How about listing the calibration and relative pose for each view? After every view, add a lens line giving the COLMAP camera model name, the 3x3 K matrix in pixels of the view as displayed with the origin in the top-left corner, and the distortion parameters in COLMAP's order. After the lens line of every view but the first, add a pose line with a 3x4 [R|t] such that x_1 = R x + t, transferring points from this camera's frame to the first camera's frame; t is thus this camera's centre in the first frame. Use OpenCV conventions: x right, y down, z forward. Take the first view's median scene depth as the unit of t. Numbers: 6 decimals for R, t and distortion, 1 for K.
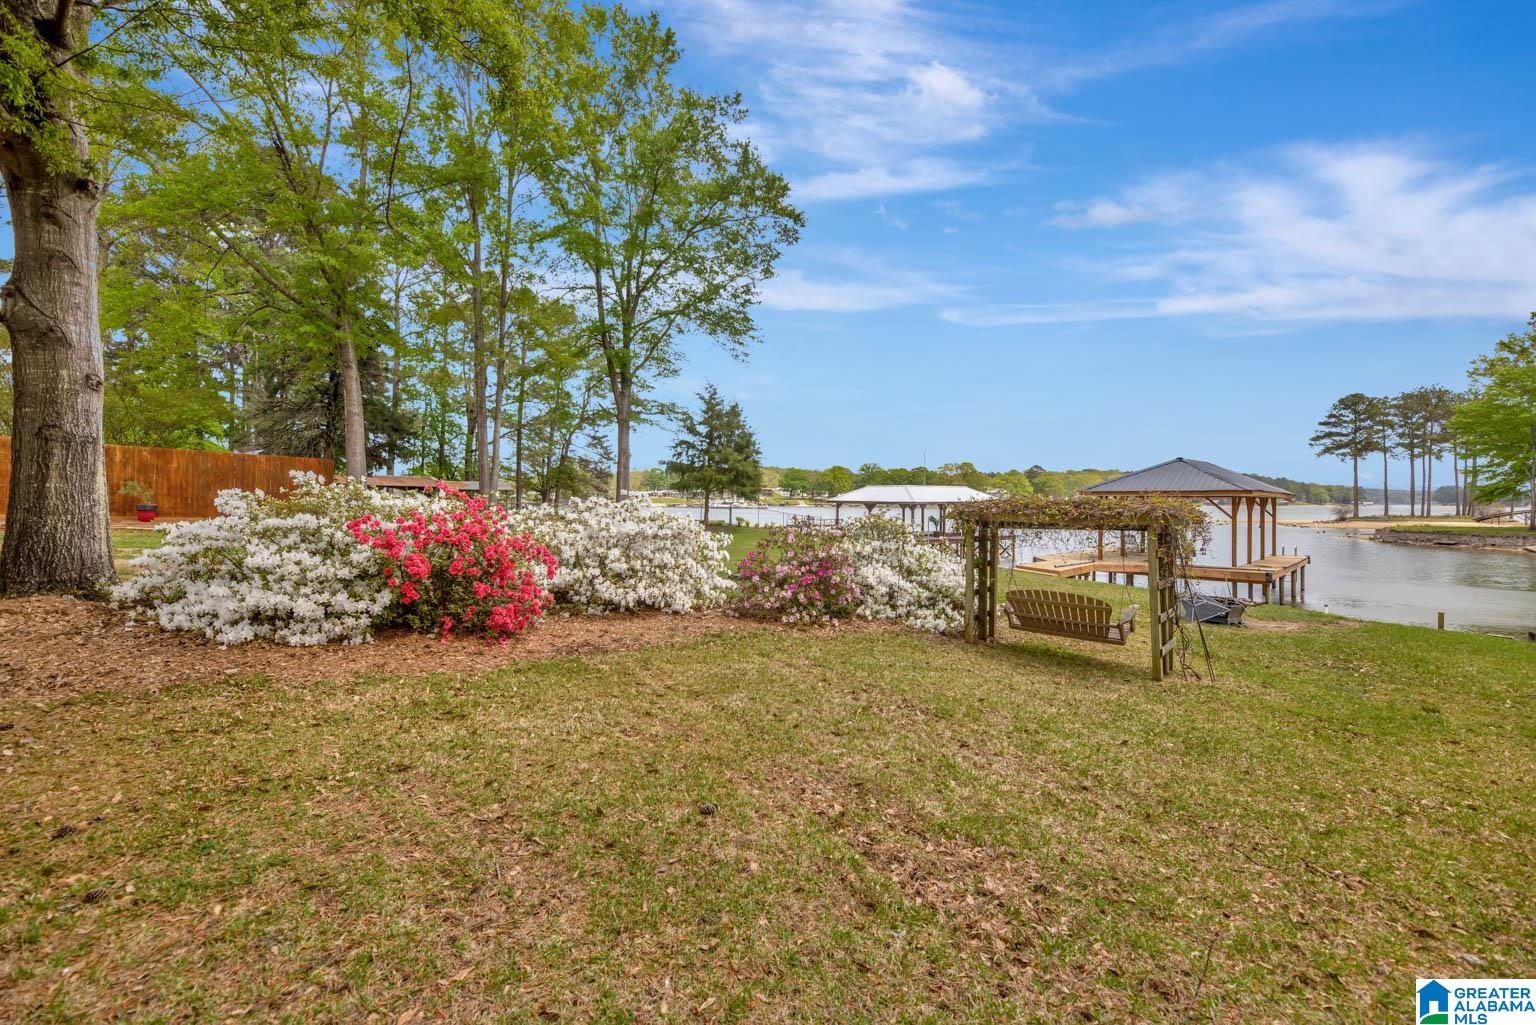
lens RADIAL K [[643.7, 0, 768.5], [0, 643.7, 488.1], [0, 0, 1]] dist [-0.001121, -0.000277]
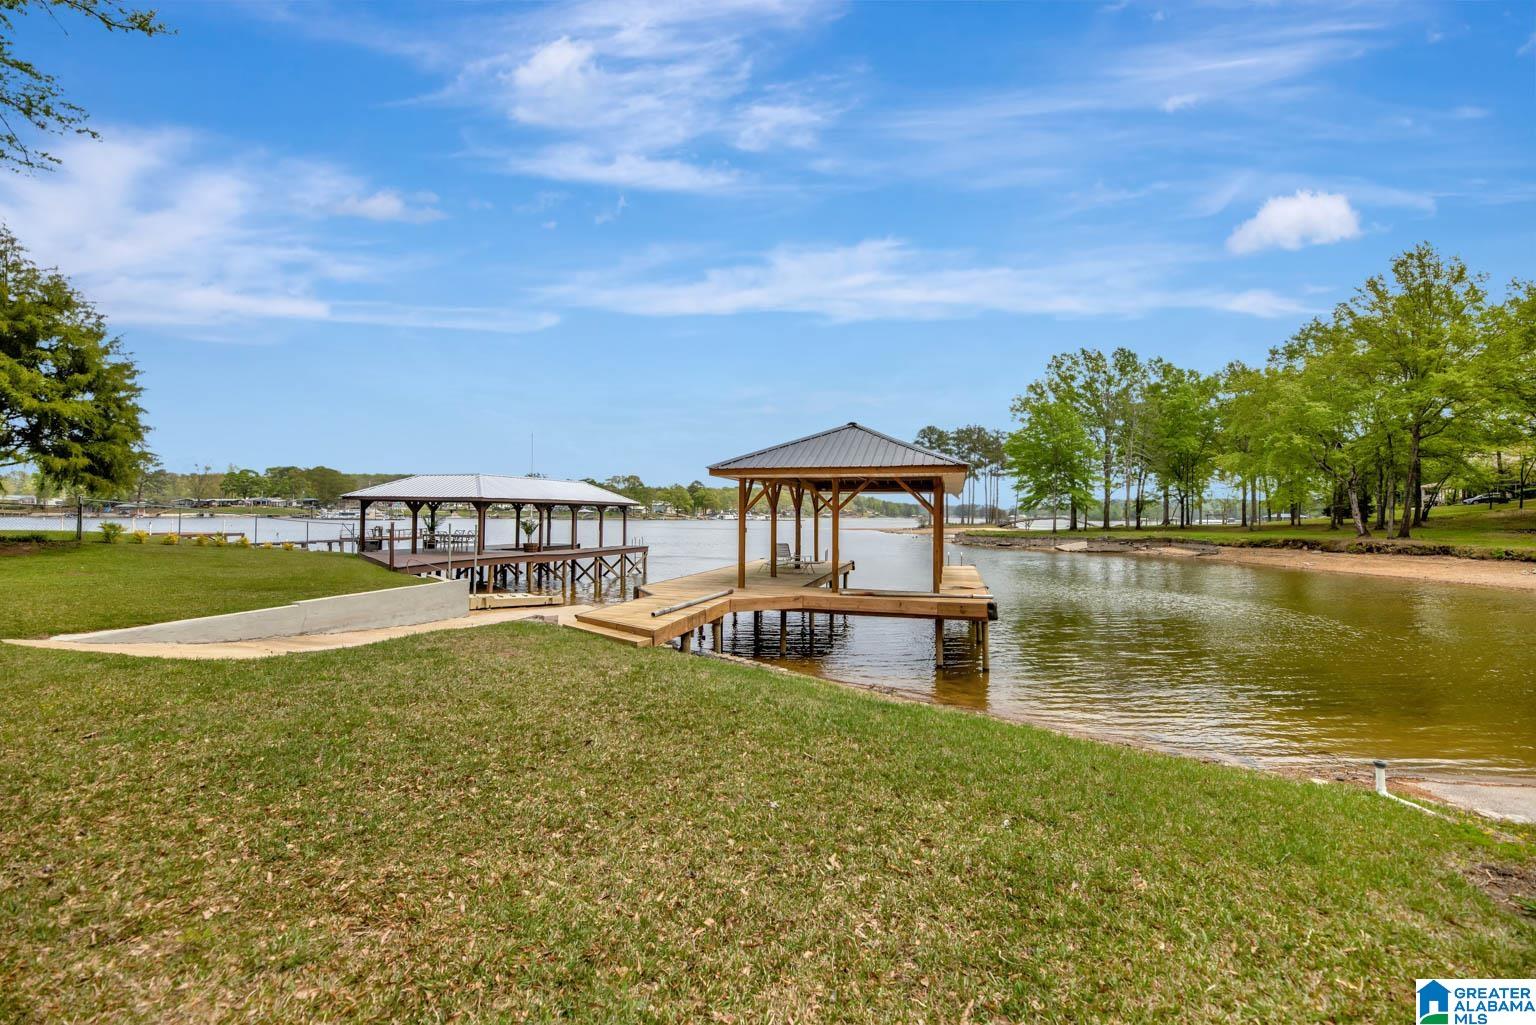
lens RADIAL K [[617.6, 0, 768.2], [0, 617.6, 487.7], [0, 0, 1]] dist [-0.000199, -0.000070]
pose [[0.873640, 0.023918, 0.485985, 0.071955], [-0.013286, 0.999591, -0.025311, 0.009504], [-0.486392, 0.015656, 0.873601, 0.136140]]
